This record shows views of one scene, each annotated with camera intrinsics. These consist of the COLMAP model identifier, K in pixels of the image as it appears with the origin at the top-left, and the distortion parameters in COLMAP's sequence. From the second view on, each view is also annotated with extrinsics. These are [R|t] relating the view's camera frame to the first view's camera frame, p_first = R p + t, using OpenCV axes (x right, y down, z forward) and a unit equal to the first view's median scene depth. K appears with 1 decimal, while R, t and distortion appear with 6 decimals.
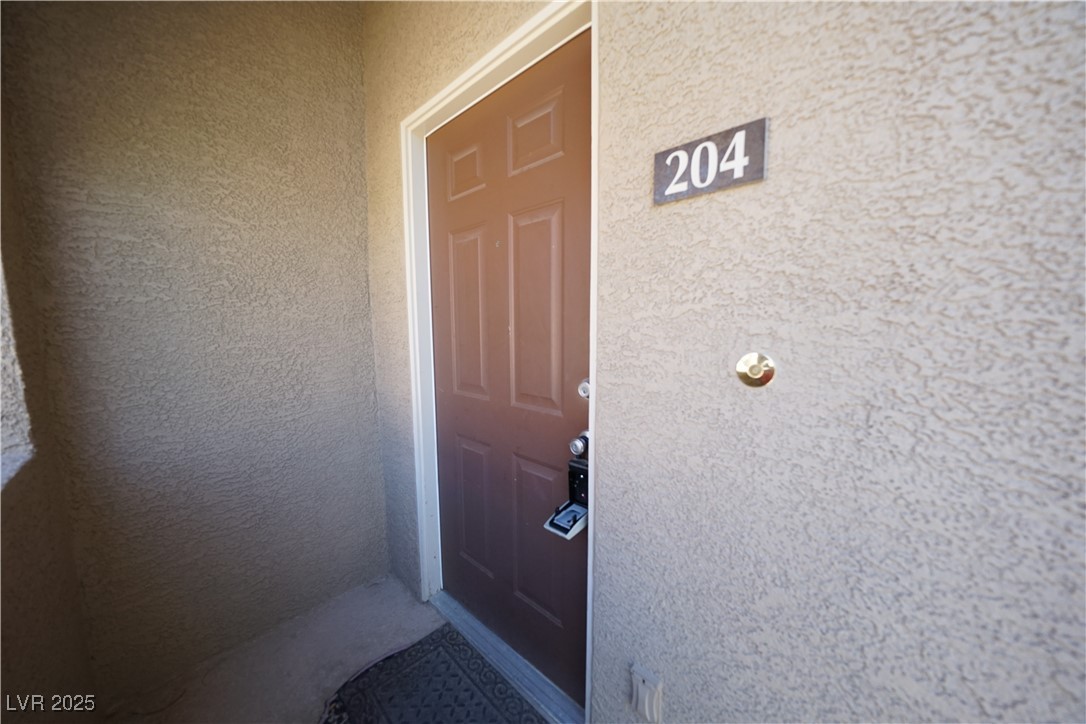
lens RADIAL K [[374.4, 0, 536.9], [0, 374.4, 362.8], [0, 0, 1]] dist [-0.027027, 0.002429]
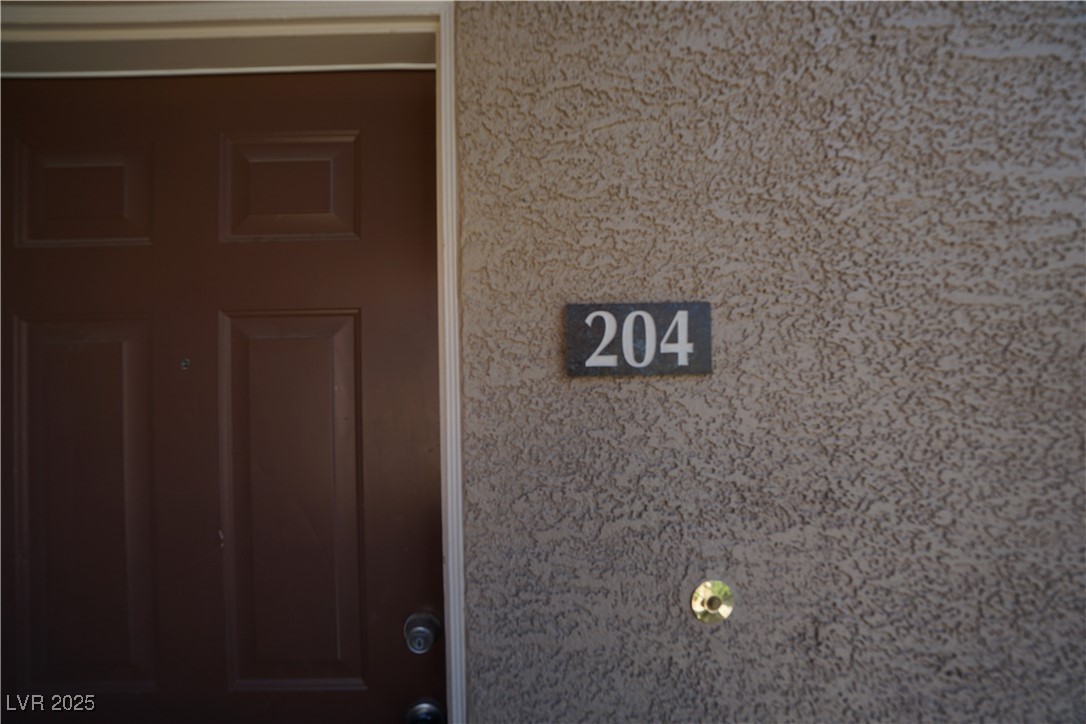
lens RADIAL K [[374.4, 0, 545.5], [0, 374.4, 363.6], [0, 0, 1]] dist [-0.027027, 0.002429]
pose [[0.698547, -0.000513, 0.715564, -0.253457], [0.092372, 0.991697, -0.089464, -0.496113], [-0.709577, 0.128592, 0.692795, 0.701646]]
